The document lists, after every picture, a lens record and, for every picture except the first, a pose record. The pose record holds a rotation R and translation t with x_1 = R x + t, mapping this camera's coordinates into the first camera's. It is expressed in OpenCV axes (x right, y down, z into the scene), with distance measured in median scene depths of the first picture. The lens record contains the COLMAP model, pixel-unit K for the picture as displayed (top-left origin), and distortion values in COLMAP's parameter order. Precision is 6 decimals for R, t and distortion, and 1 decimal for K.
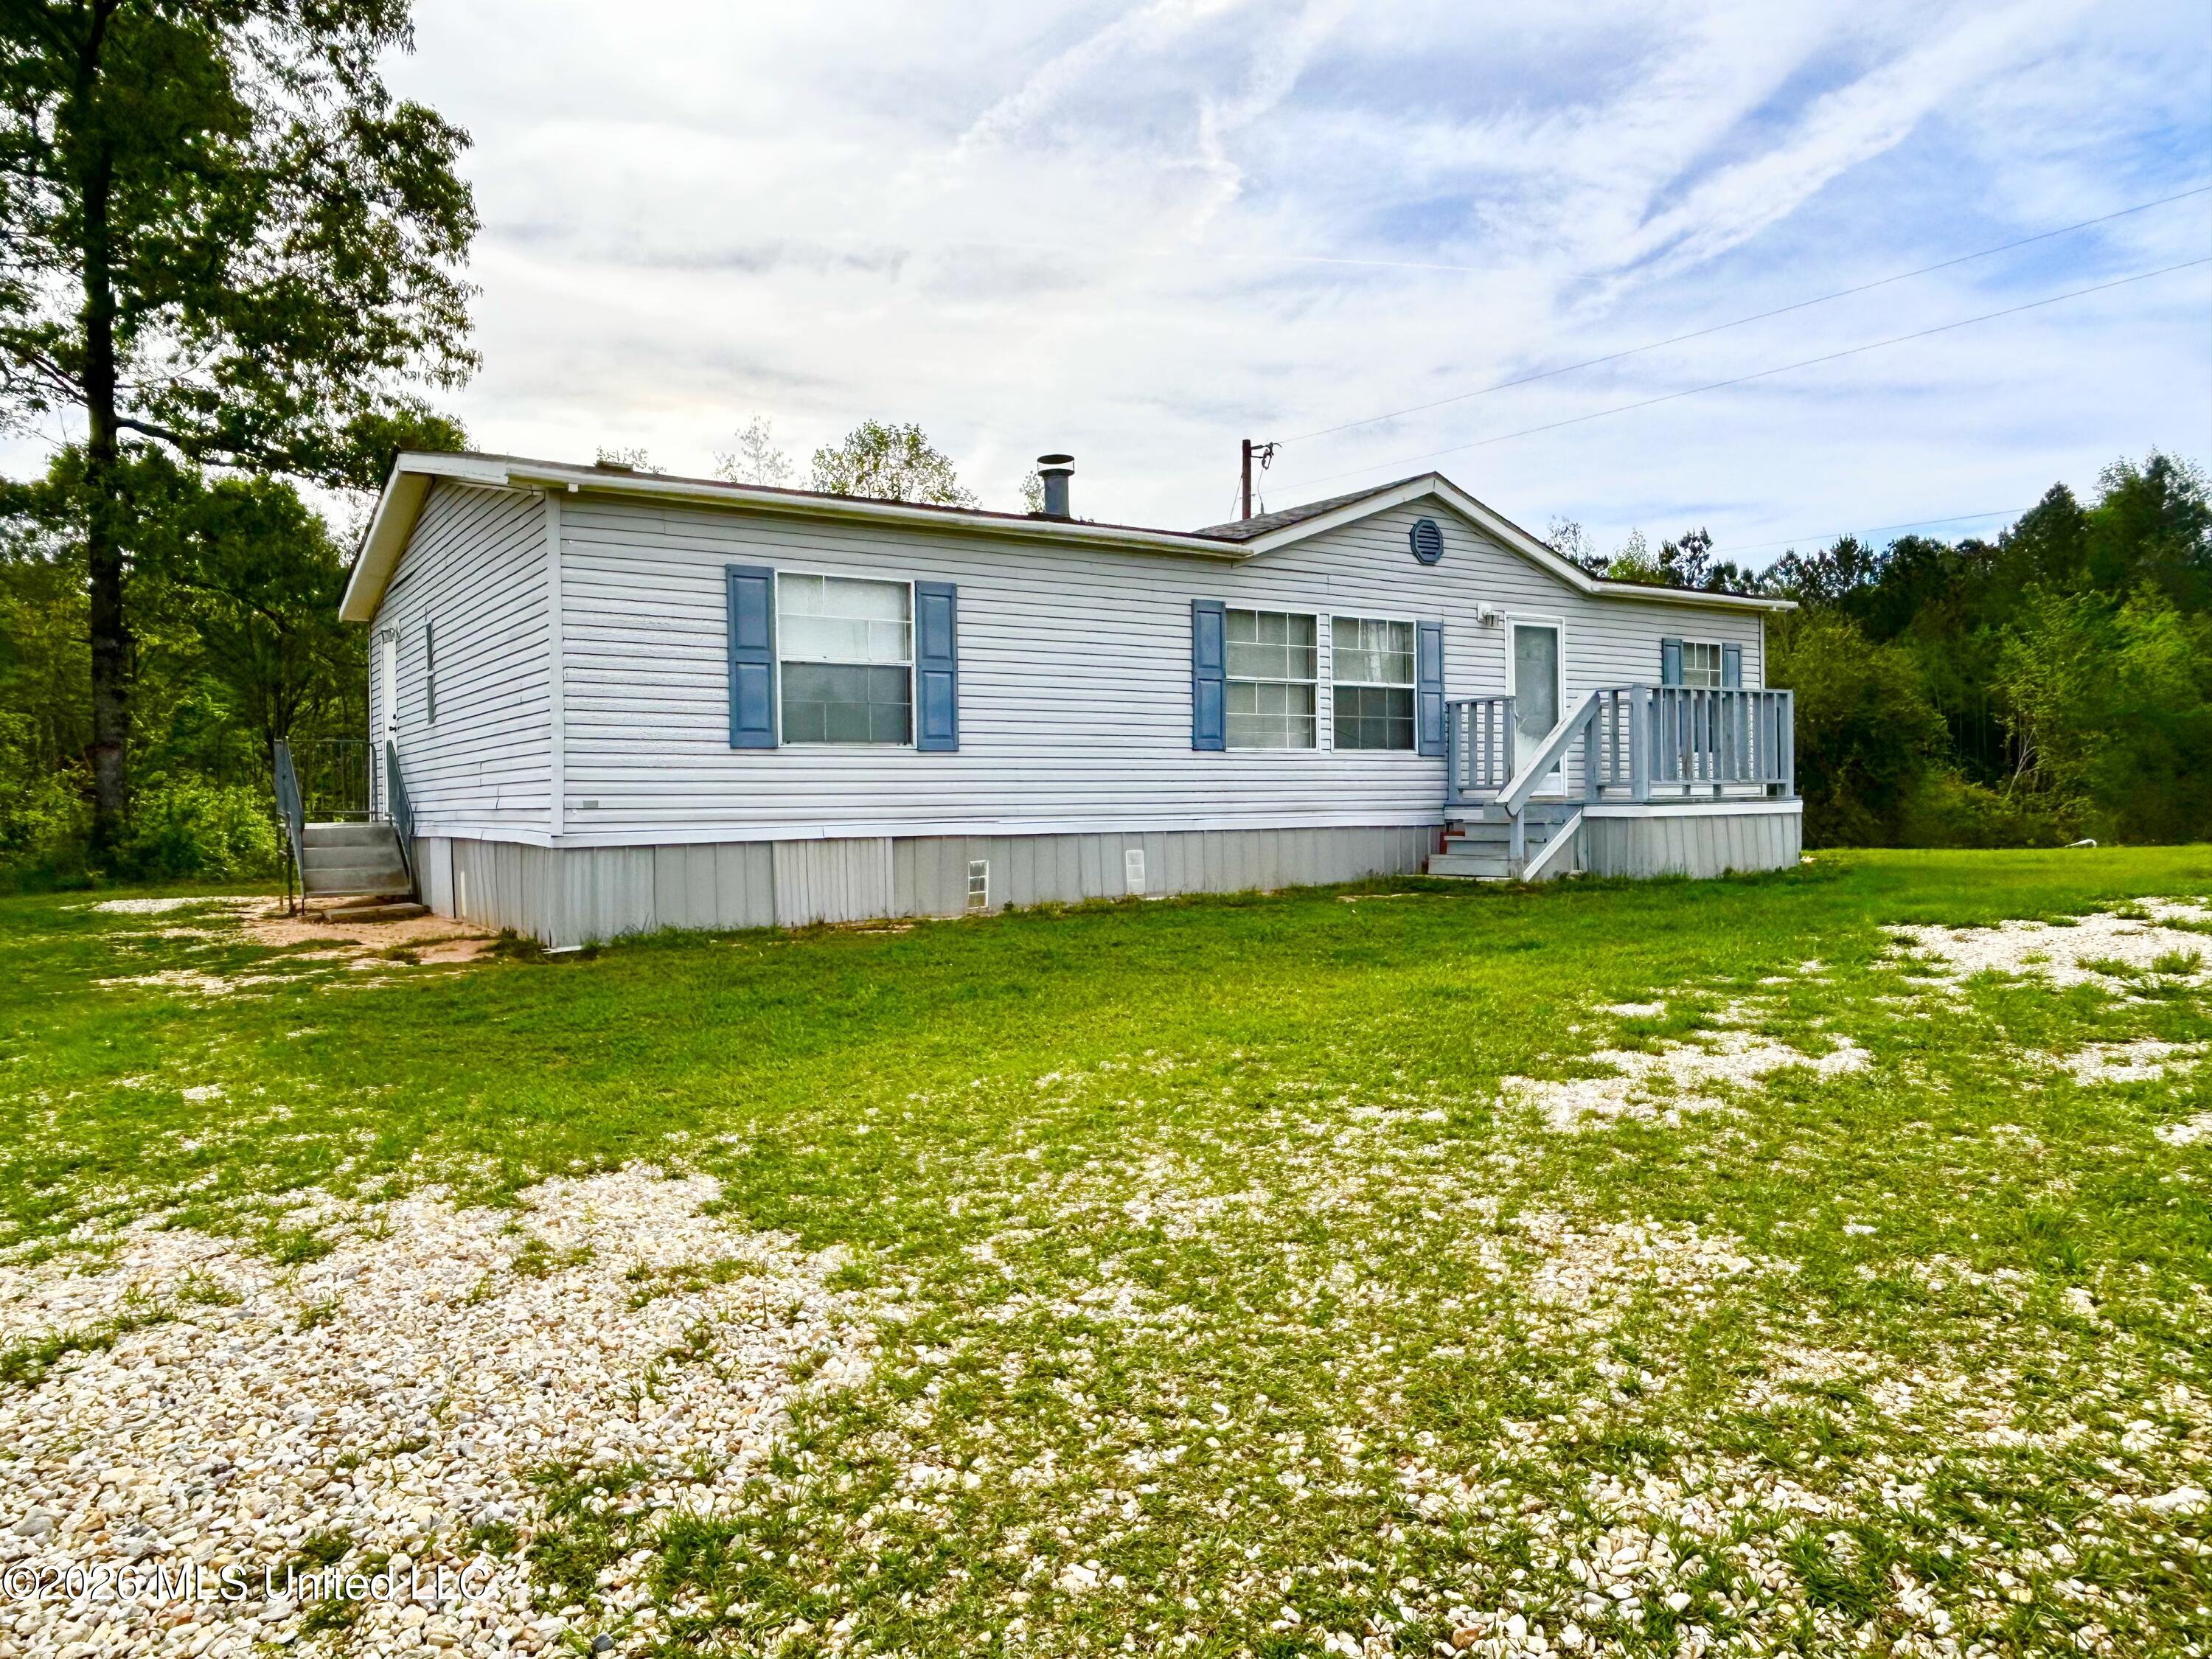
lens RADIAL K [[1475.2, 0, 1106.6], [0, 1475.2, 851.7], [0, 0, 1]] dist [-0.000914, -0.002285]
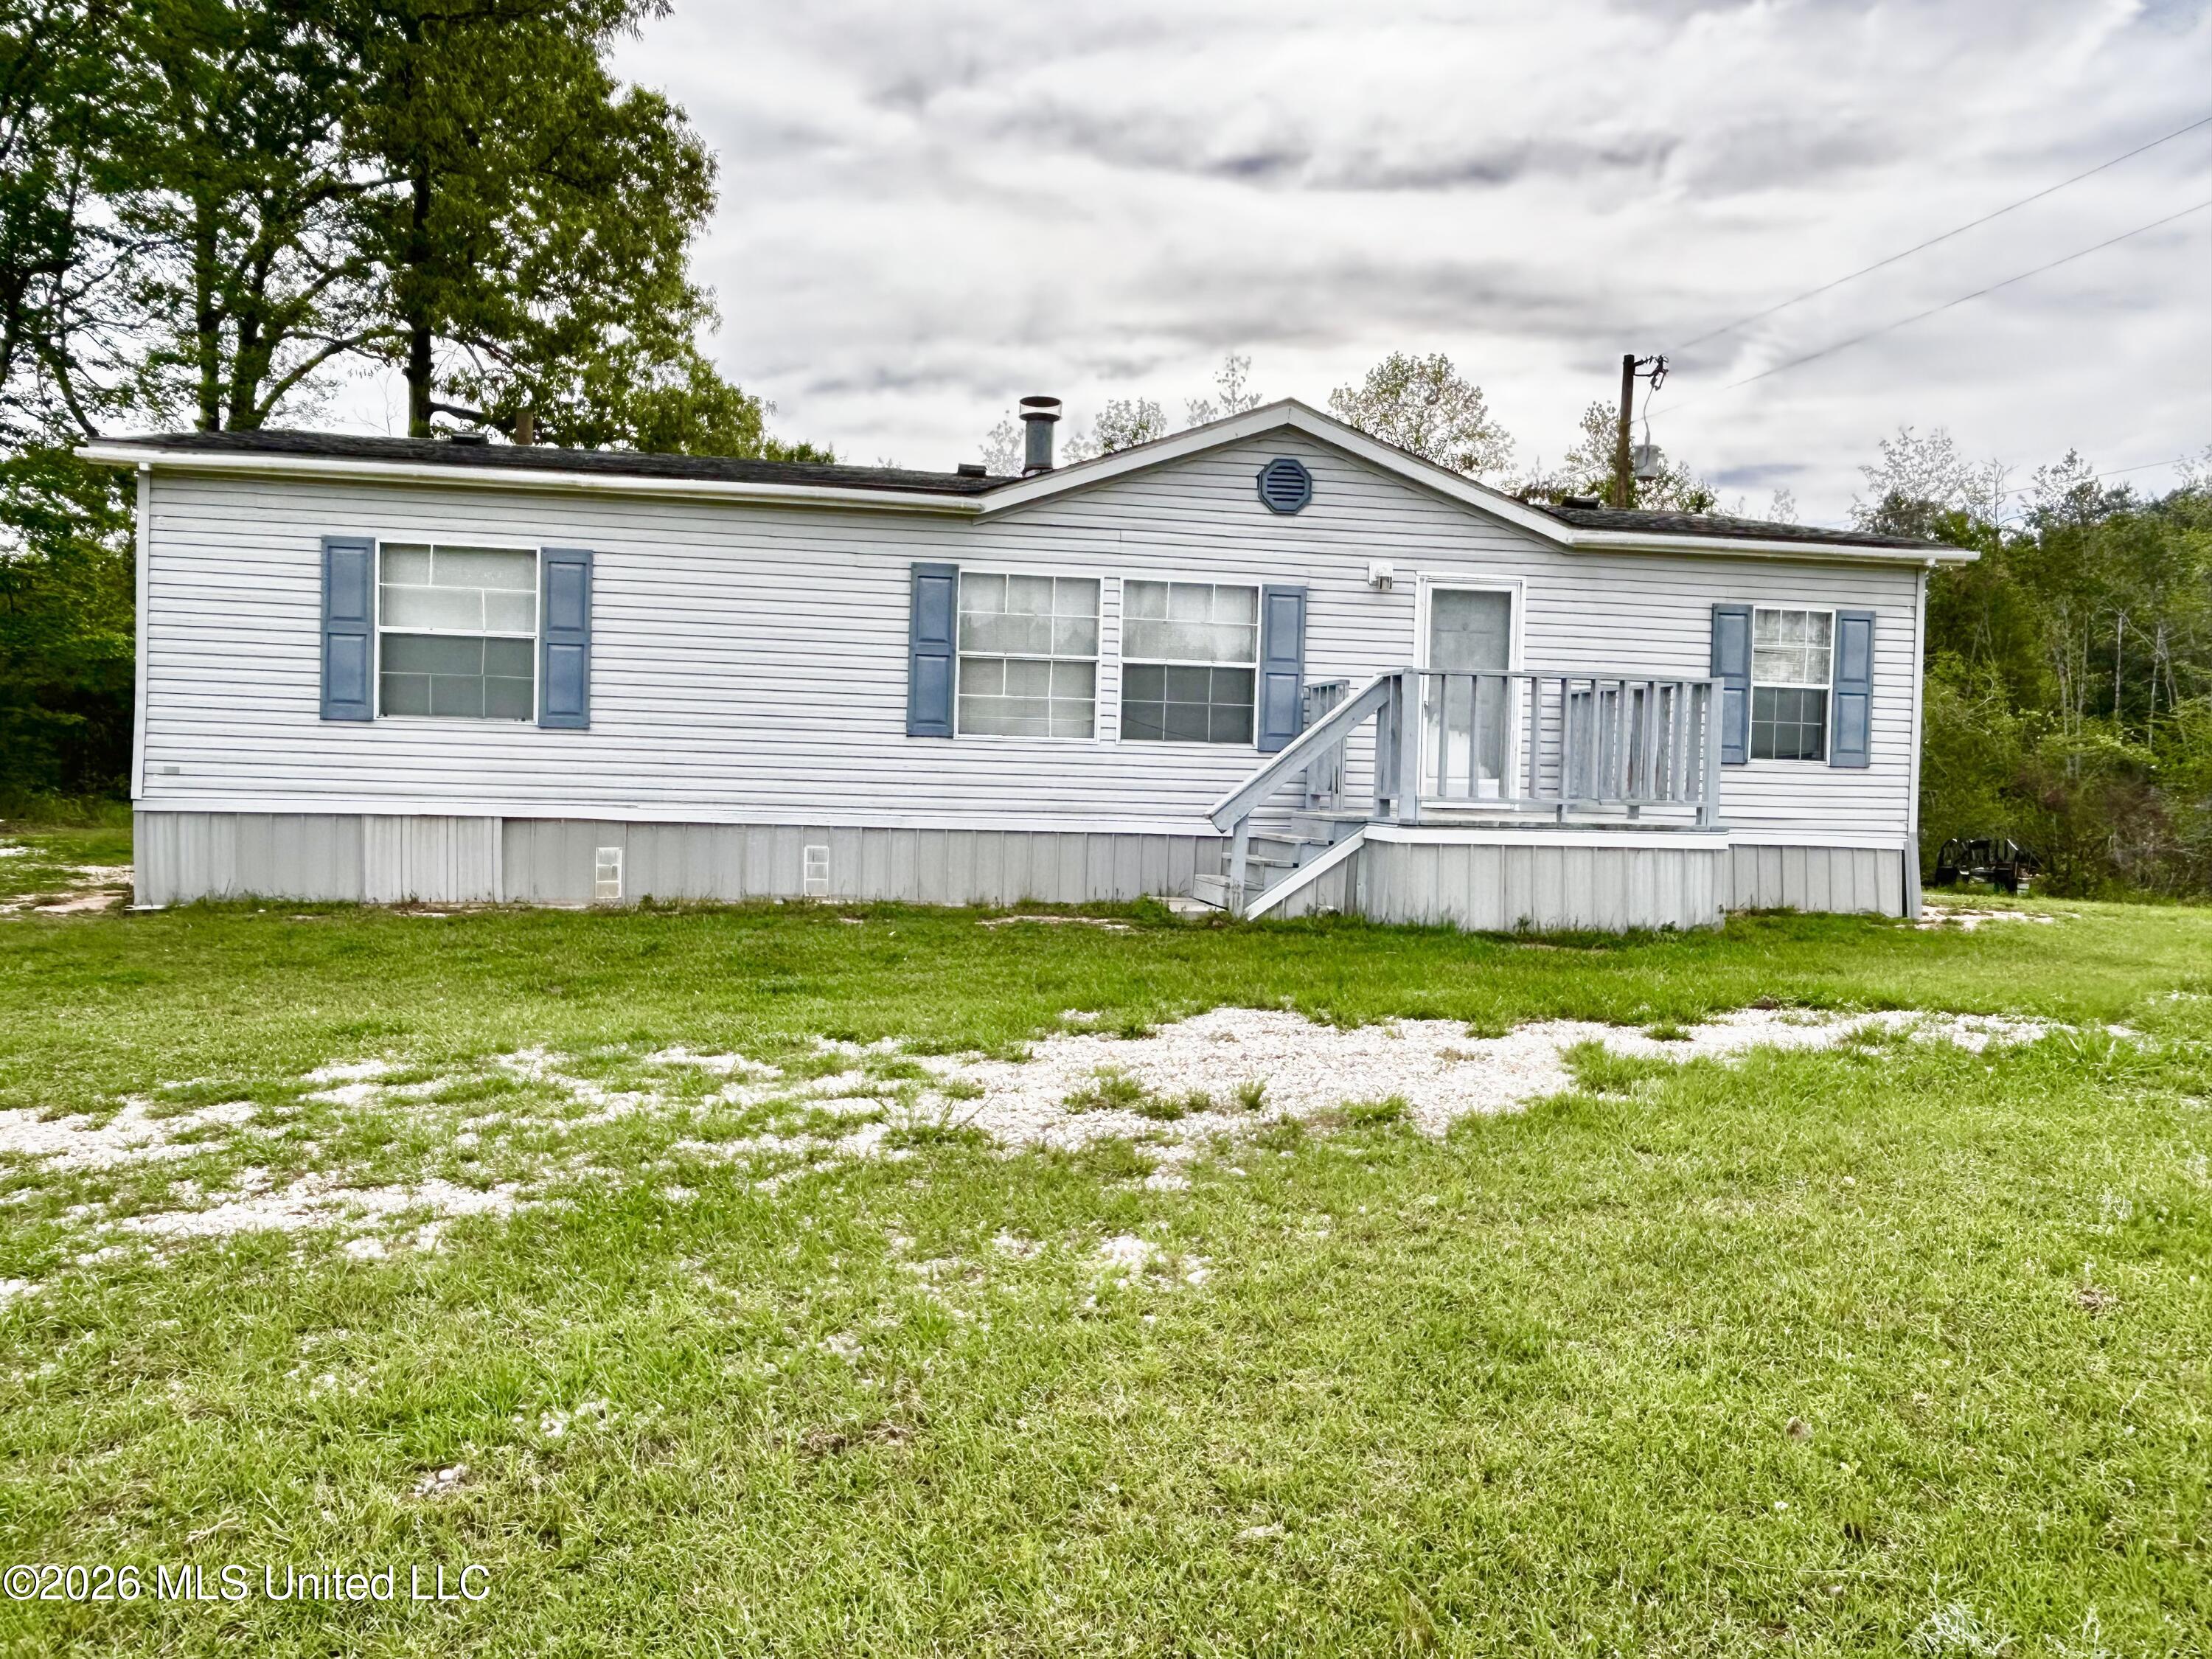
lens RADIAL K [[1618.4, 0, 1106.0], [0, 1618.4, 807.7], [0, 0, 1]] dist [0.009370, -0.002883]
pose [[0.911737, 0.051110, -0.407582, 0.558313], [-0.055957, 0.998433, 0.000030, -0.033305], [0.406945, 0.022780, 0.913169, 0.178292]]
